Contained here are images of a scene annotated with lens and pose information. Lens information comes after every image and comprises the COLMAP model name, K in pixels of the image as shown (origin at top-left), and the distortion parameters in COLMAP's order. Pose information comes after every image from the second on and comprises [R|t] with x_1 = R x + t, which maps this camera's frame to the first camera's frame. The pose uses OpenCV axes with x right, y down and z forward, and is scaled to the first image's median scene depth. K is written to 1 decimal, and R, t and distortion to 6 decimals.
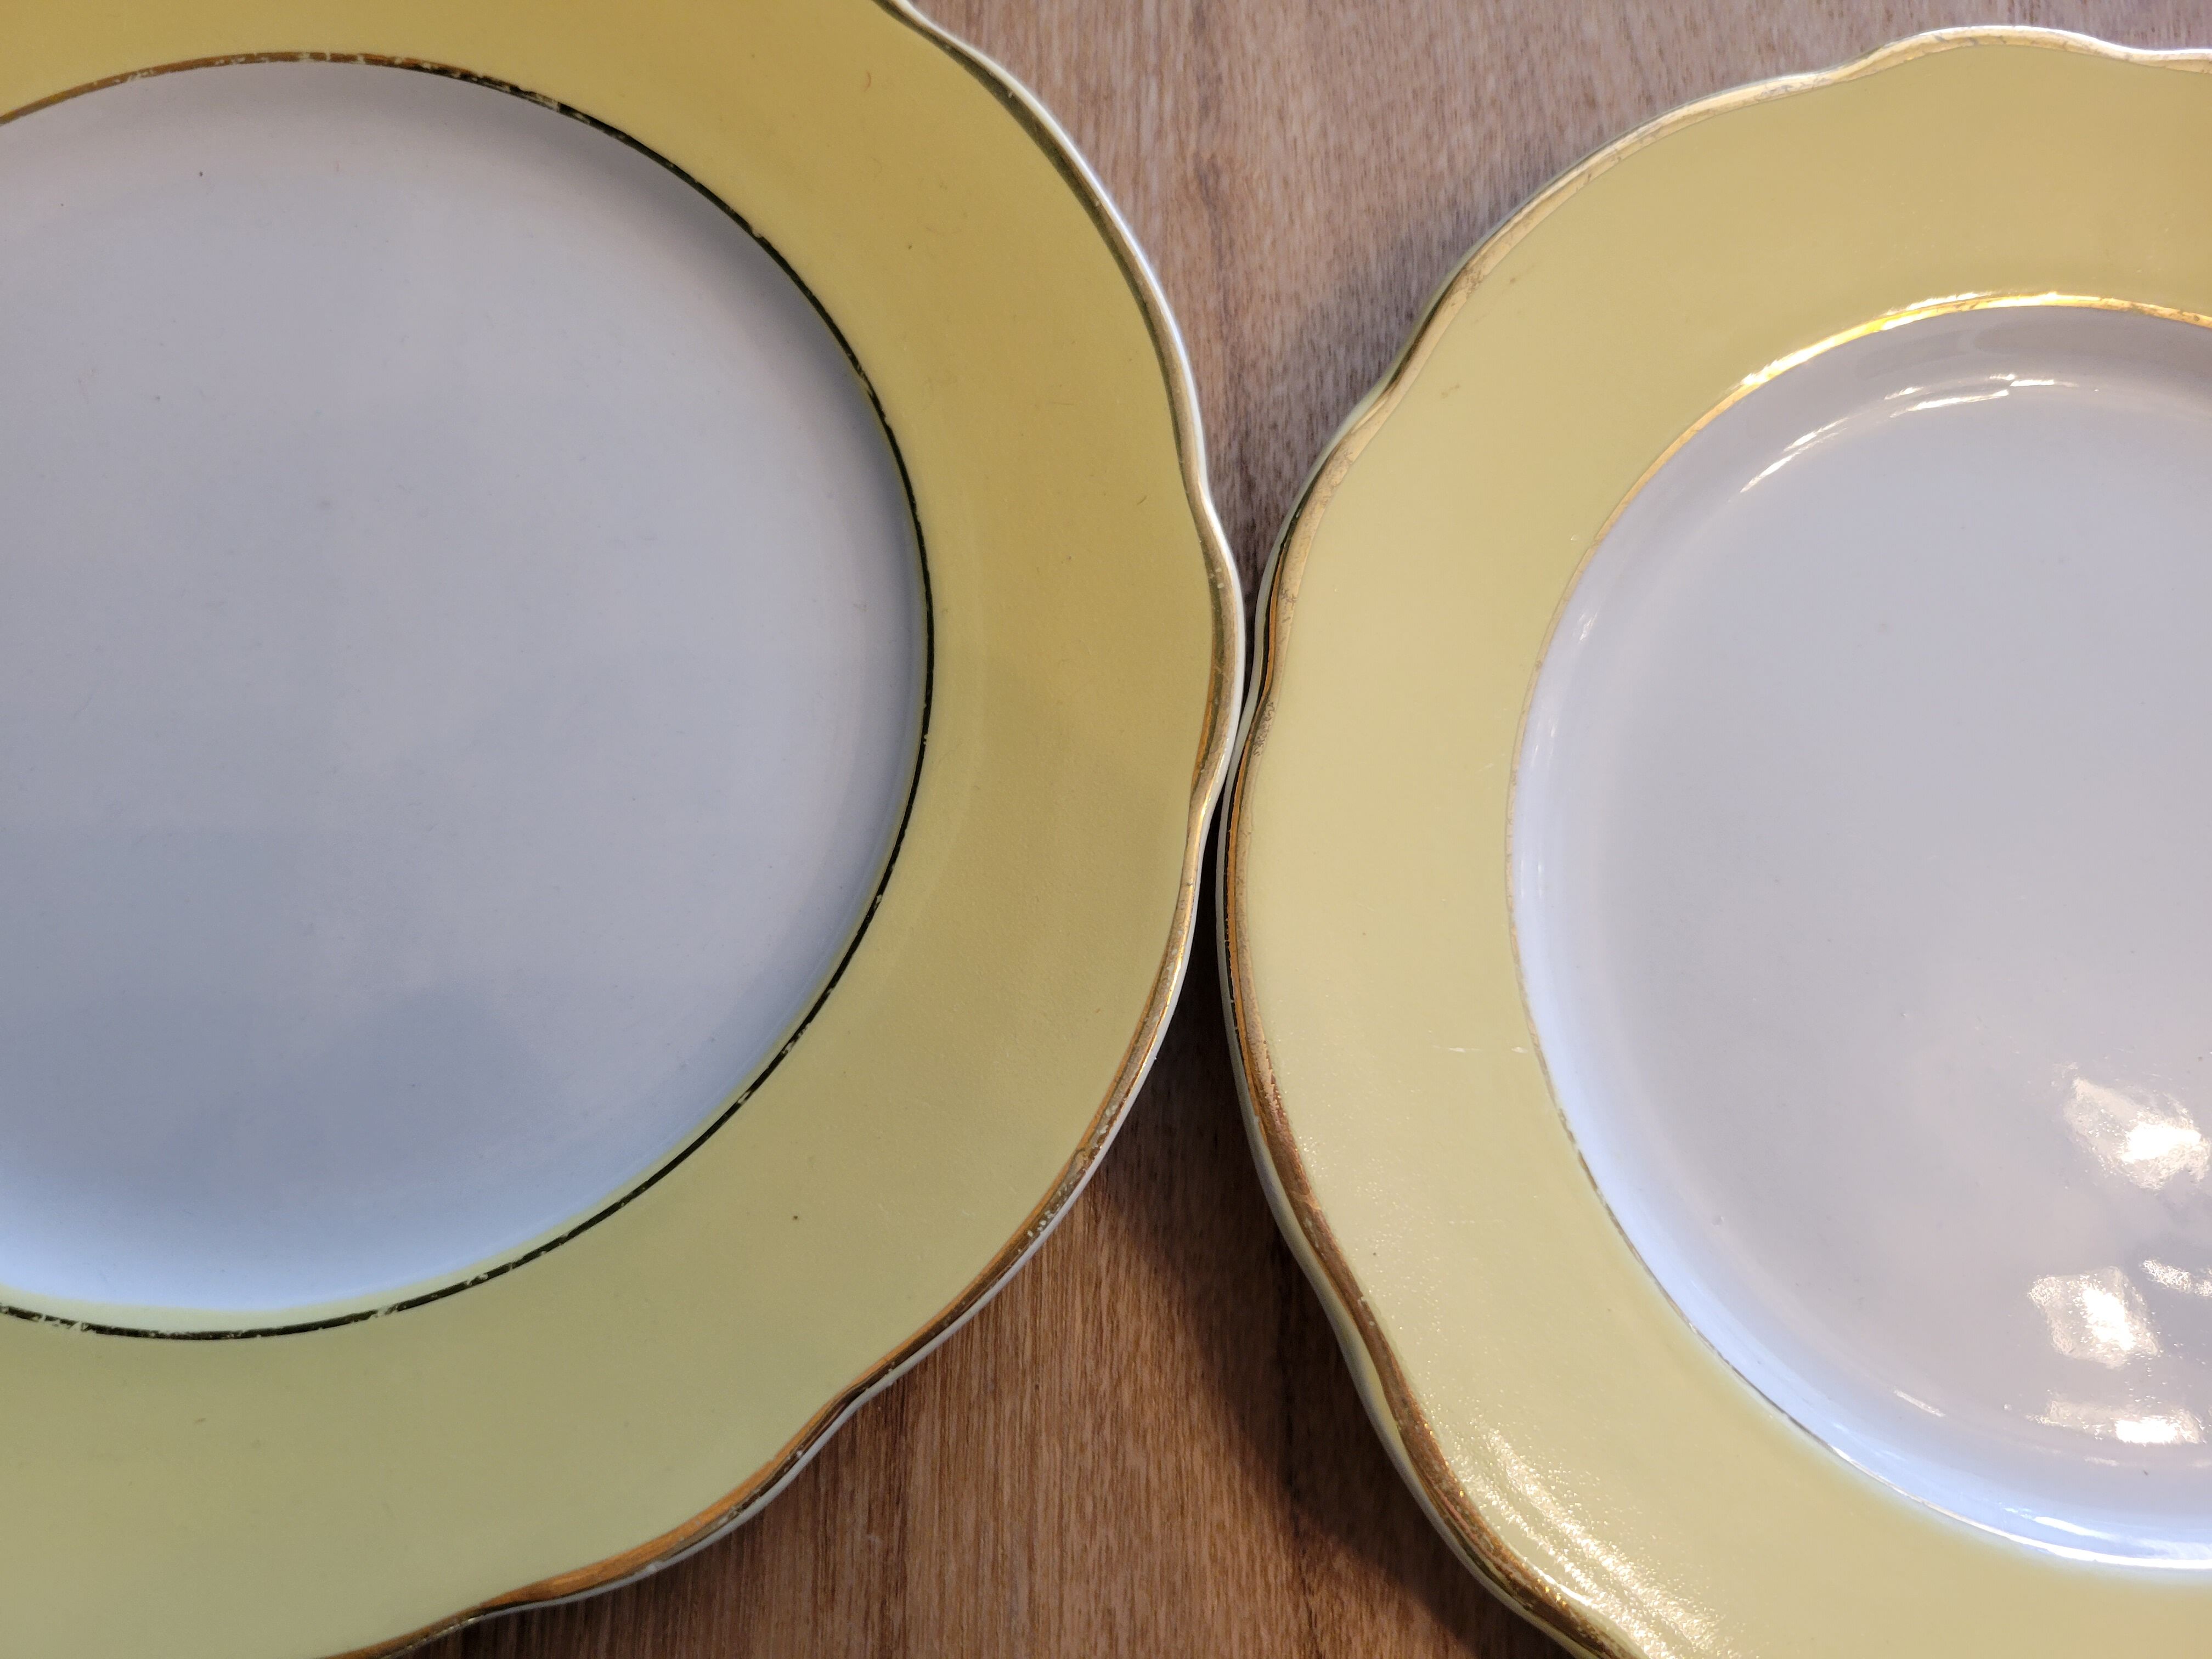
lens RADIAL K [[1721.8, 0, 1116.6], [0, 1721.8, 814.8], [0, 0, 1]] dist [-0.004618, -0.003036]
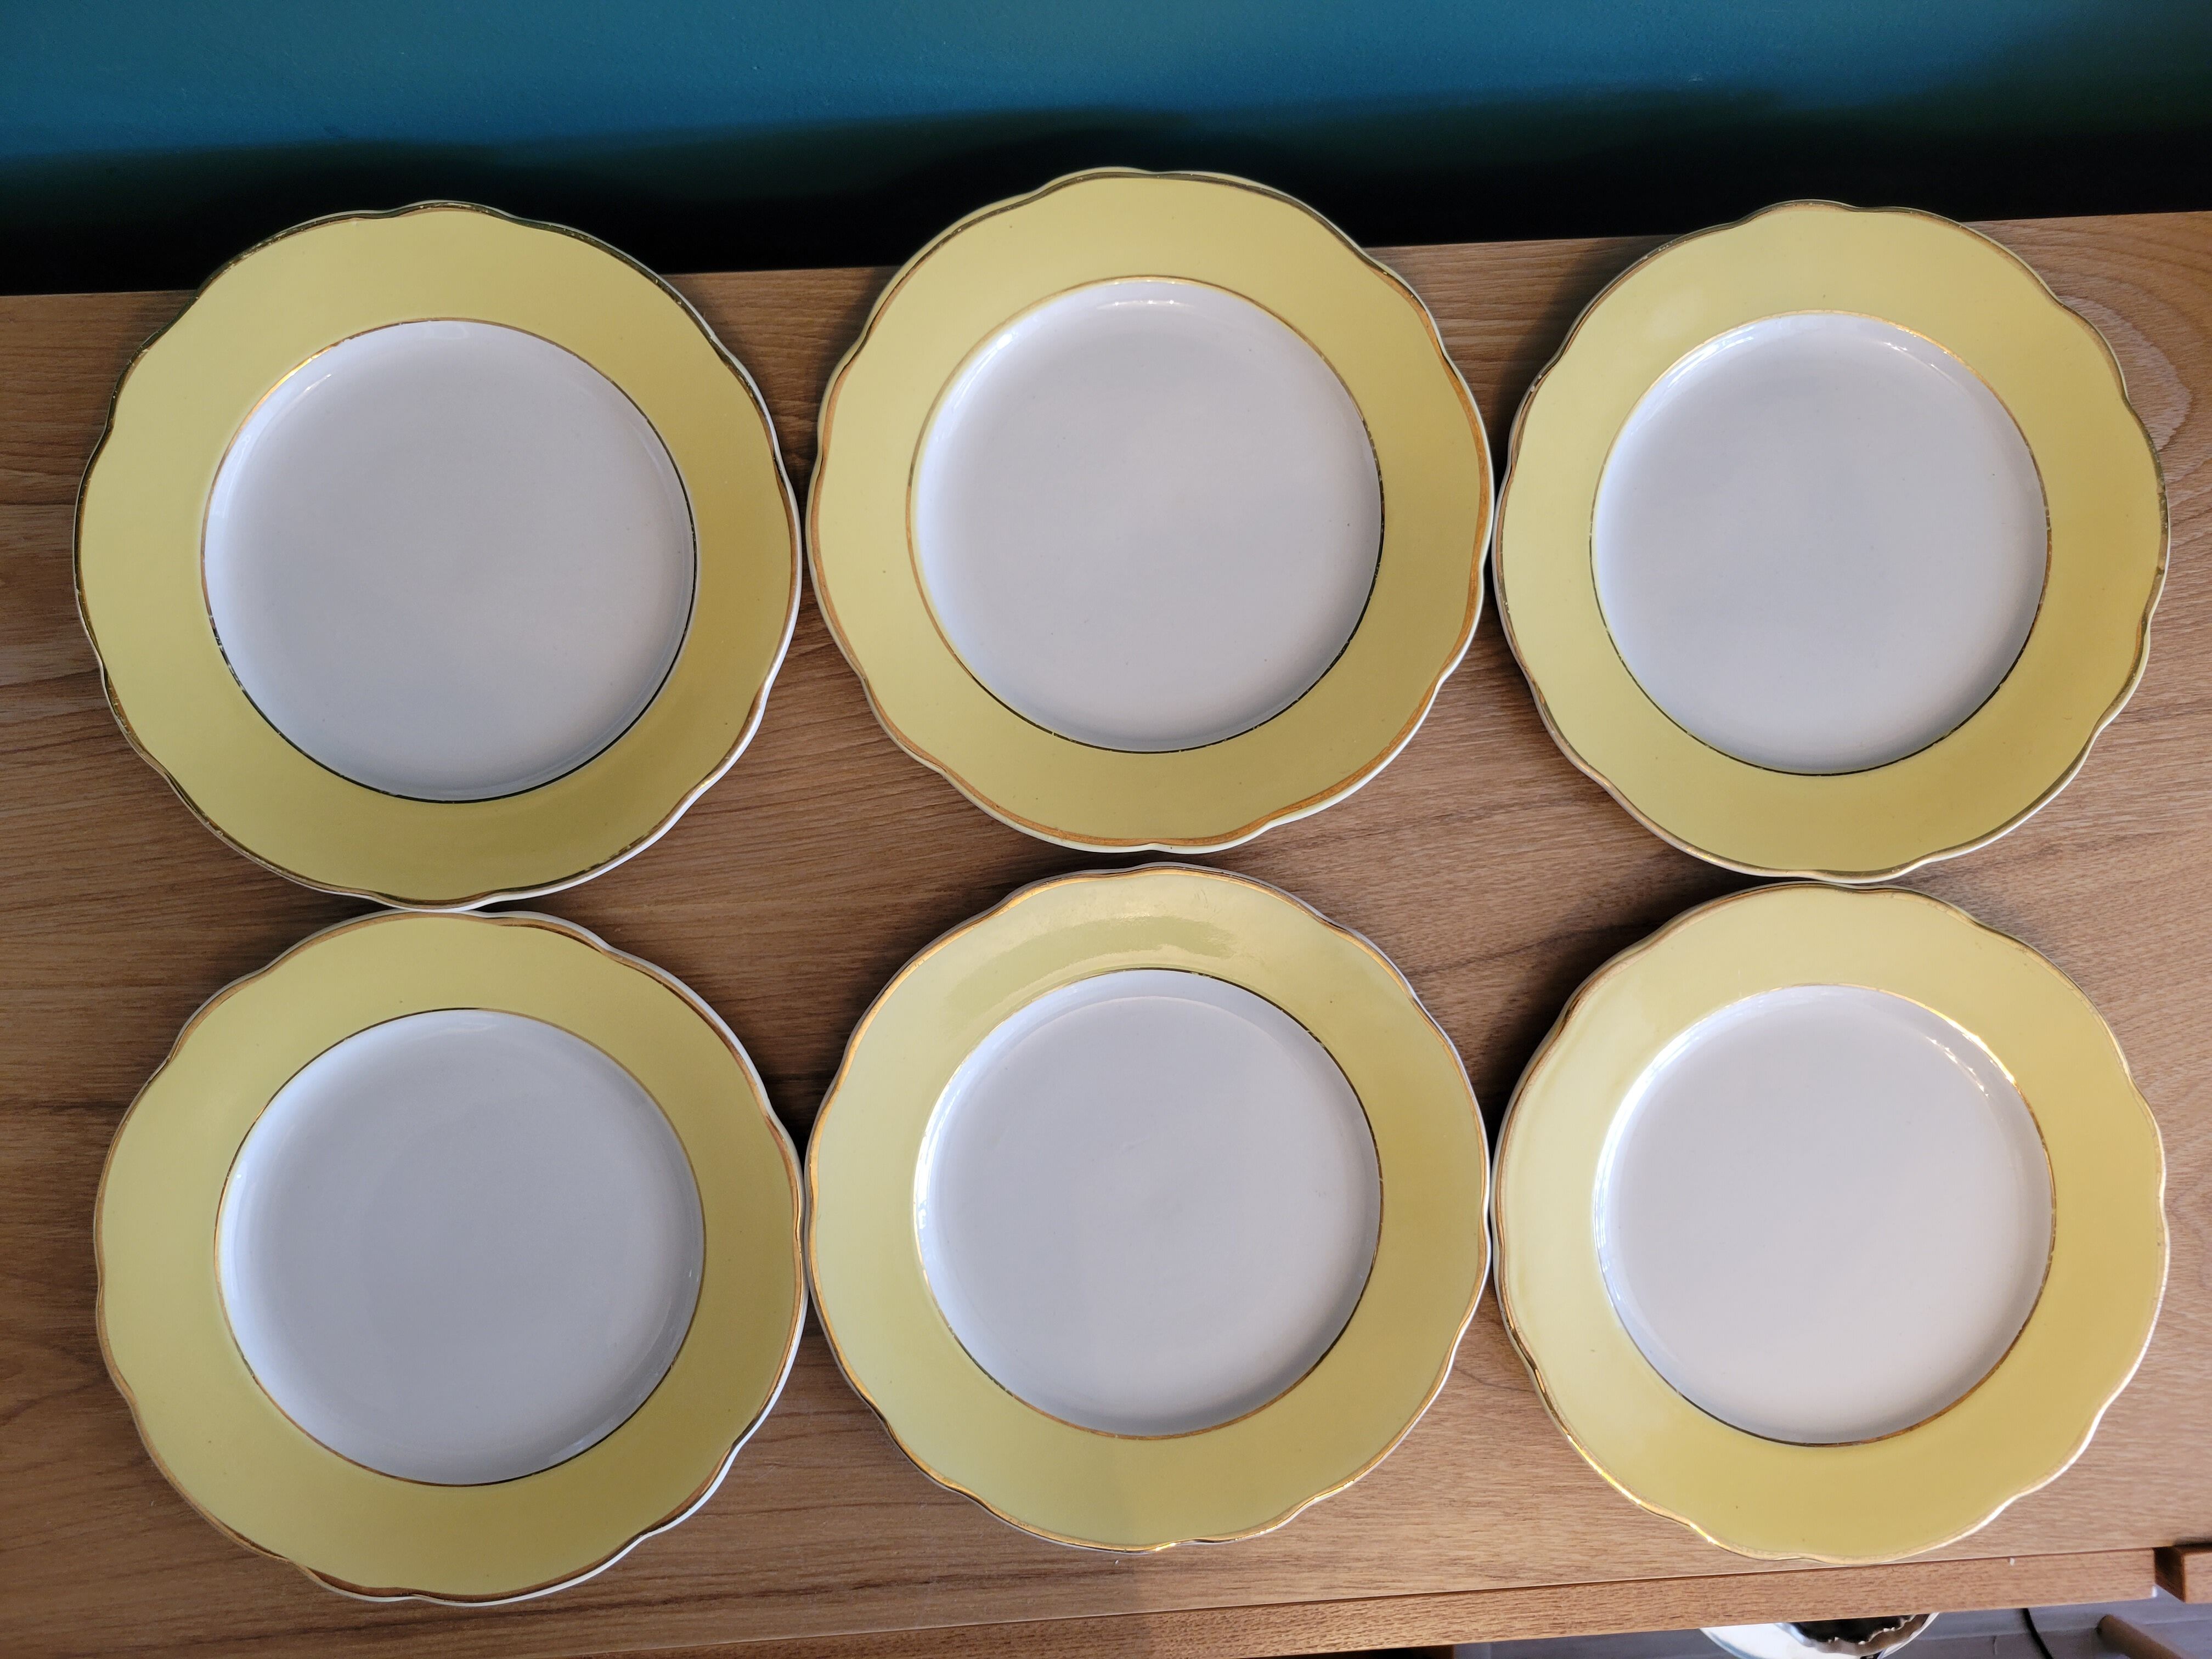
lens RADIAL K [[1721.8, 0, 1105.4], [0, 1721.8, 825.4], [0, 0, 1]] dist [-0.004618, -0.003036]
pose [[0.126668, 0.990477, -0.053959, -0.025993], [-0.972762, 0.134681, 0.188669, 0.572460], [0.194139, 0.028591, 0.980557, -1.996350]]
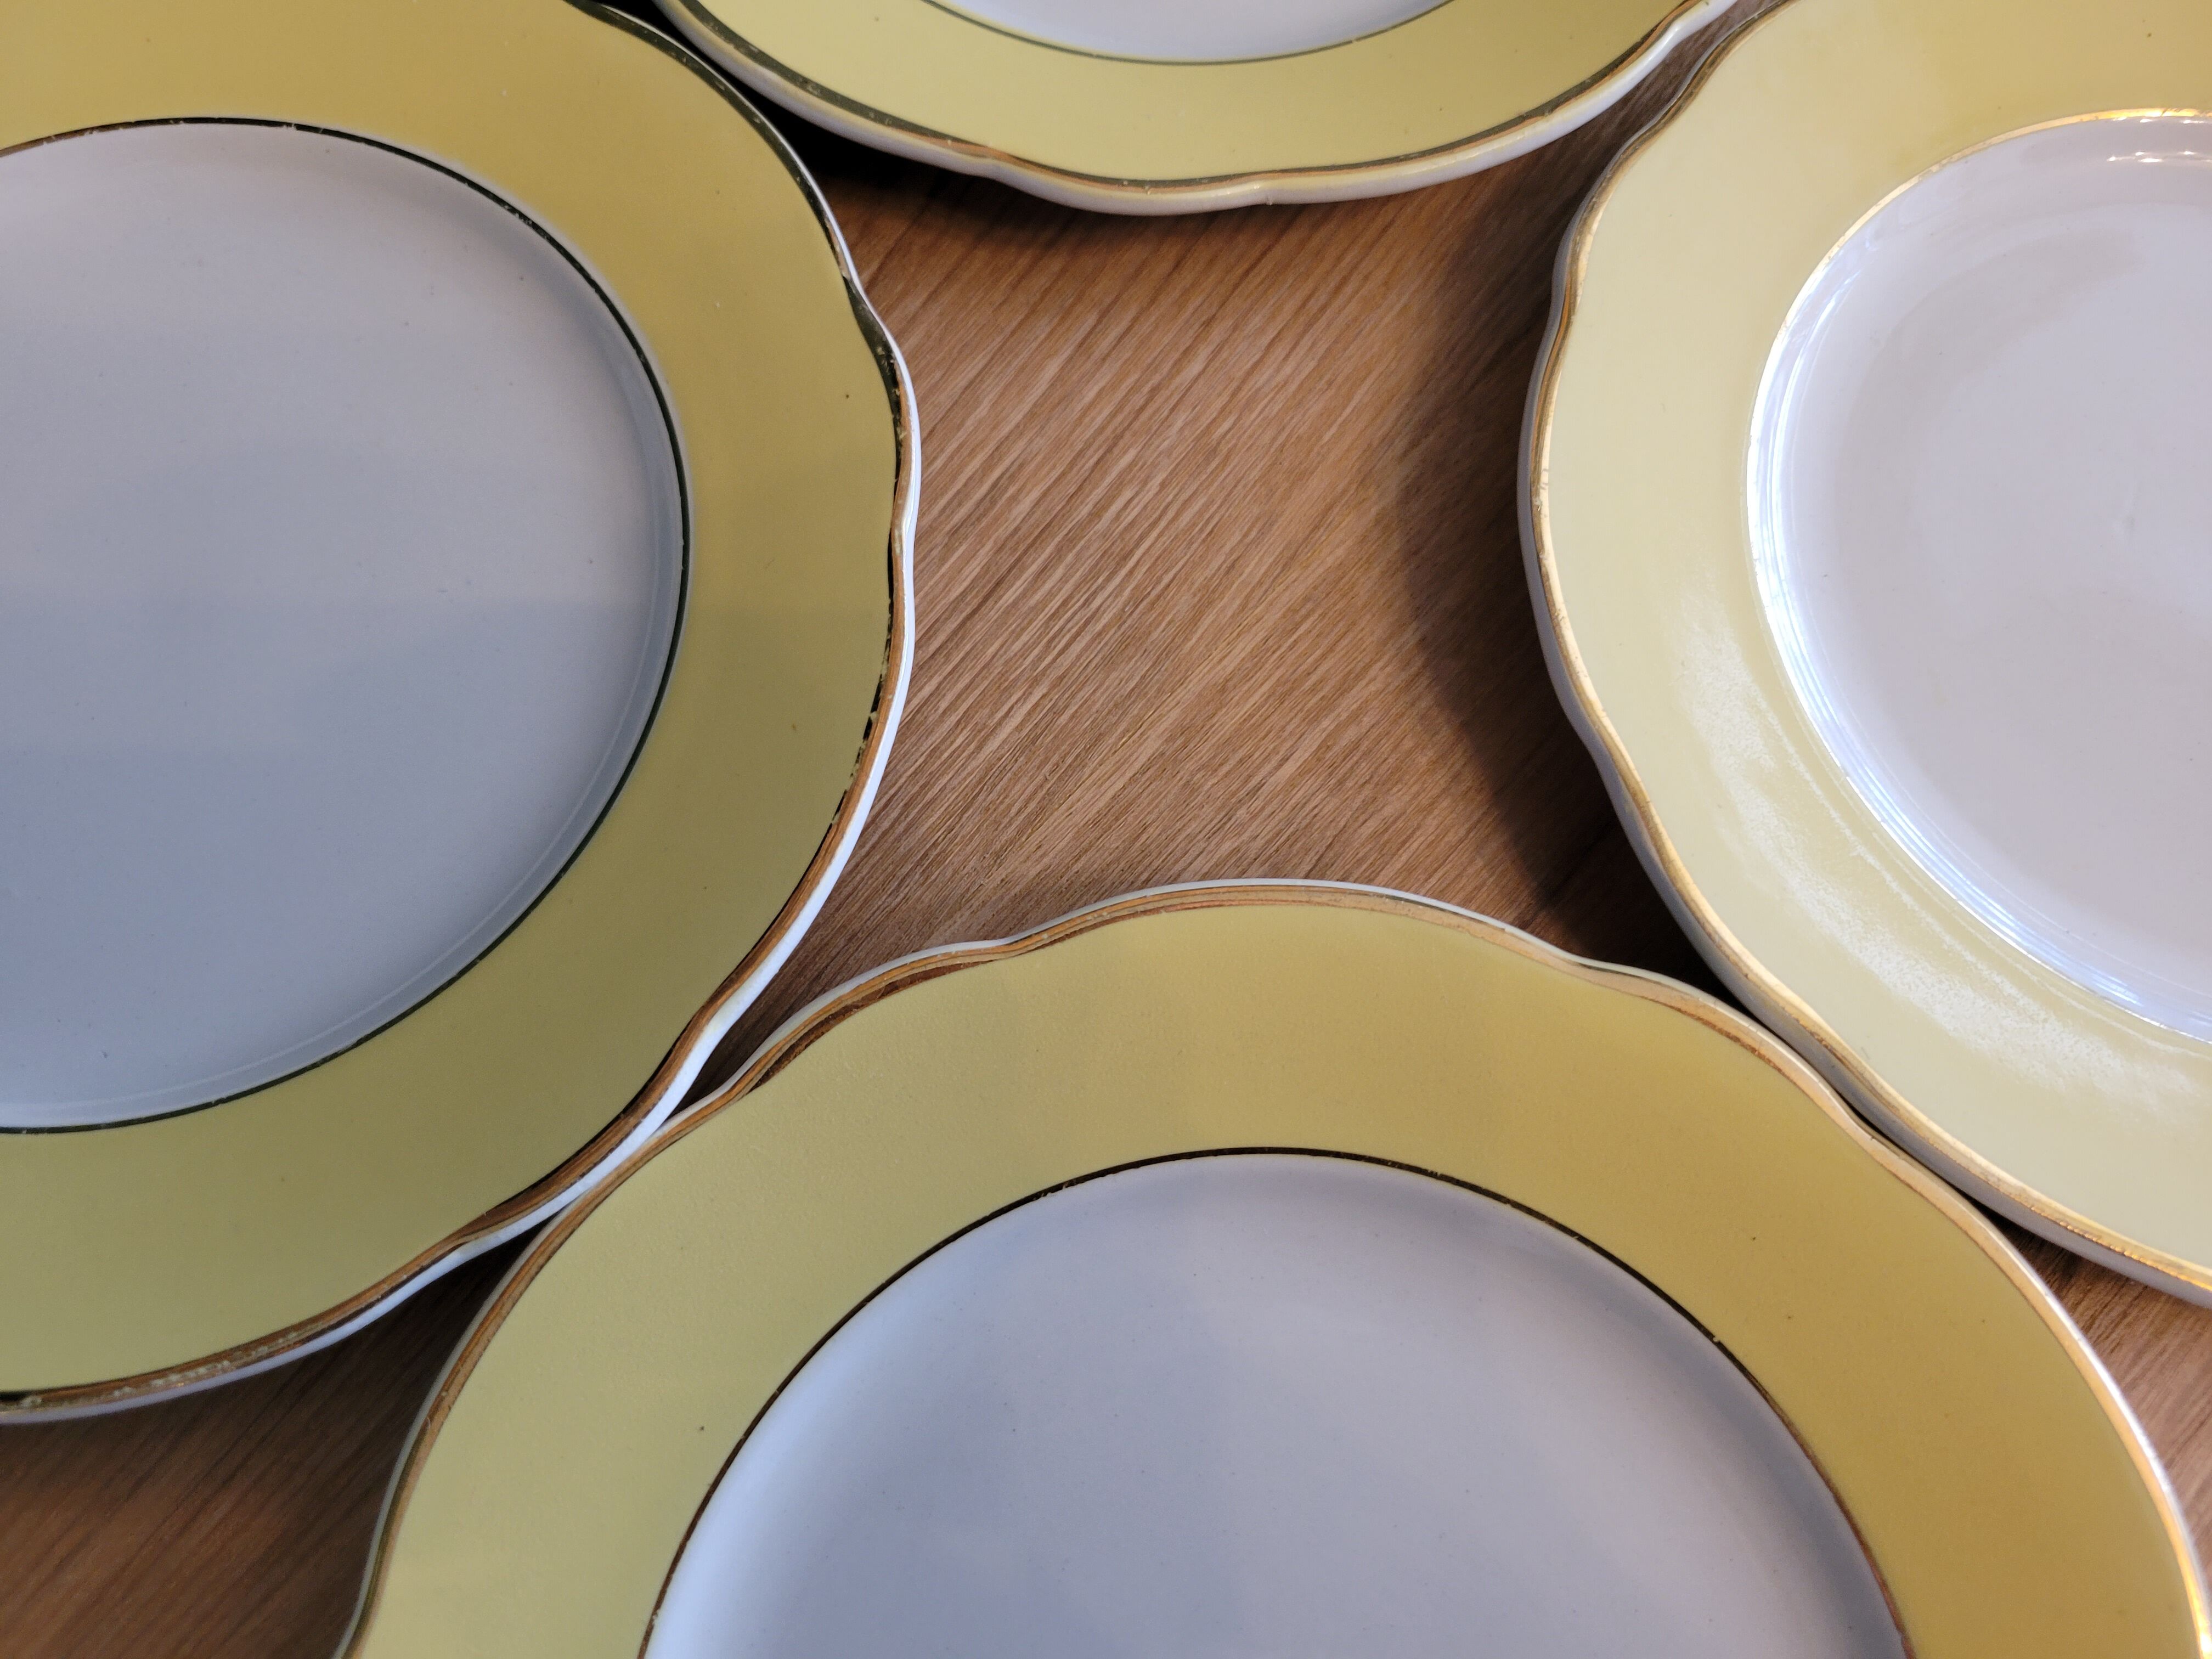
lens RADIAL K [[1721.8, 0, 1093.7], [0, 1721.8, 850.9], [0, 0, 1]] dist [-0.004618, -0.003036]
pose [[0.781886, 0.575315, -0.240140, 0.195032], [-0.595898, 0.802887, -0.016702, 1.811373], [0.183196, 0.156158, 0.970595, -0.537565]]
